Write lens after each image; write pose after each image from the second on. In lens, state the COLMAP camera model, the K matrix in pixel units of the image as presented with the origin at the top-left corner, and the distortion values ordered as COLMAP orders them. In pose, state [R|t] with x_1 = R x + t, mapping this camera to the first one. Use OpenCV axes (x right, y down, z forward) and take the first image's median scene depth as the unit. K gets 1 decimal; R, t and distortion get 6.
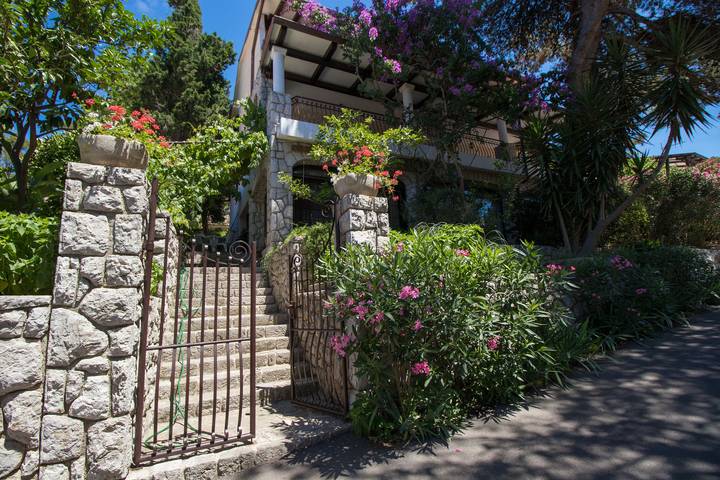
lens RADIAL K [[334.3, 0, 359.3], [0, 334.3, 231.4], [0, 0, 1]] dist [0.001389, -0.011339]
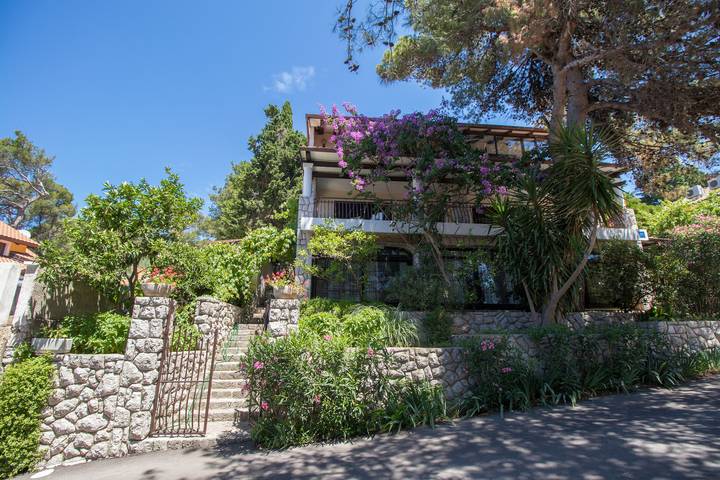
lens RADIAL K [[334.3, 0, 359.3], [0, 334.3, 231.4], [0, 0, 1]] dist [0.001389, -0.011339]
pose [[0.940823, -0.053197, -0.334698, 1.441465], [0.018439, 0.994175, -0.106184, -0.390263], [0.338397, 0.093729, 0.936324, -0.731634]]
